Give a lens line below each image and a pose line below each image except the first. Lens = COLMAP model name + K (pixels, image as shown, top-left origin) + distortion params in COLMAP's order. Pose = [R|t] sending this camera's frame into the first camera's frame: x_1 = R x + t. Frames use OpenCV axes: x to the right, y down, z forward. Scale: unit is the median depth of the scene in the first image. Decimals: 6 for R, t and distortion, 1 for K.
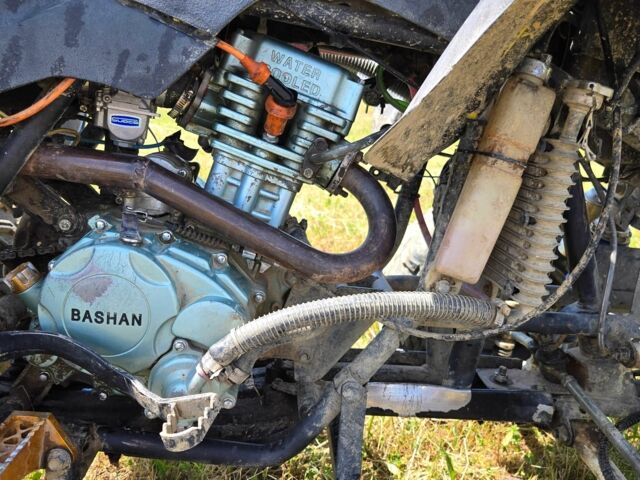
lens RADIAL K [[586.9, 0, 320.0], [0, 586.9, 240.0], [0, 0, 1]] dist [0.008952, 0.003794]
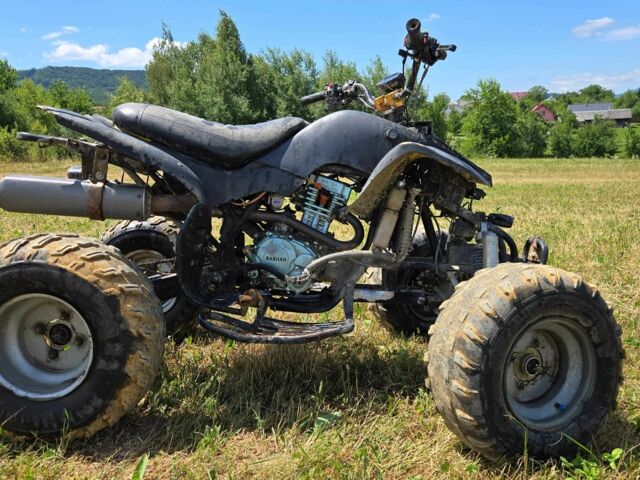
lens RADIAL K [[586.9, 0, 320.0], [0, 586.9, 240.0], [0, 0, 1]] dist [0.008952, 0.003794]
pose [[0.997752, -0.027073, -0.061309, 0.094585], [0.020927, 0.994891, -0.098764, 0.321449], [0.063669, 0.097259, 0.993220, -2.120801]]
